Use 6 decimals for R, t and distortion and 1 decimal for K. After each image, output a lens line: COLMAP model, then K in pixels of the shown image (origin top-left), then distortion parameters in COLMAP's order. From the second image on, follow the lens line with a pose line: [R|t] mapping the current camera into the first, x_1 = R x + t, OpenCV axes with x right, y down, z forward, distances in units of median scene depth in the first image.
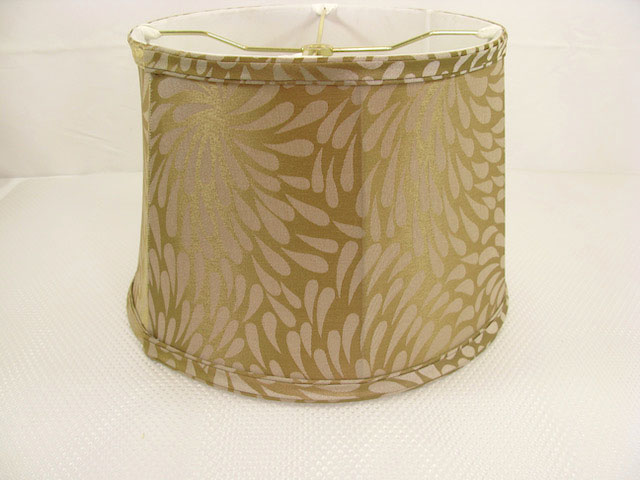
lens RADIAL K [[636.2, 0, 320.0], [0, 636.2, 240.0], [0, 0, 1]] dist [-0.131401, 0.014473]
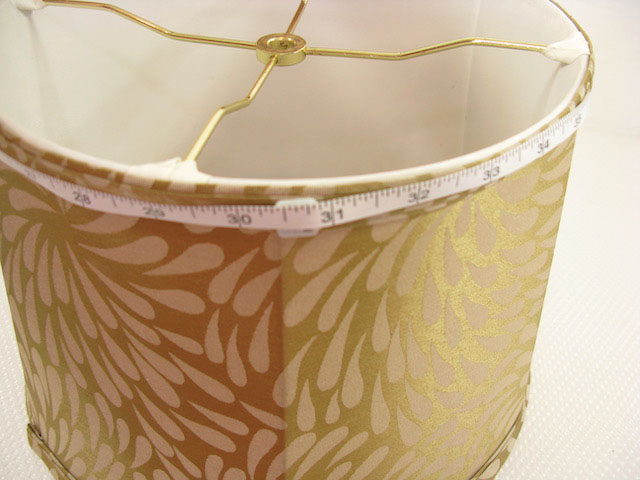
lens RADIAL K [[636.2, 0, 320.0], [0, 636.2, 240.0], [0, 0, 1]] dist [-0.131401, 0.014473]
pose [[0.990428, 0.111785, -0.080967, 0.132068], [-0.085378, 0.957074, 0.276983, -0.362655], [0.108454, -0.267419, 0.957458, 0.447021]]
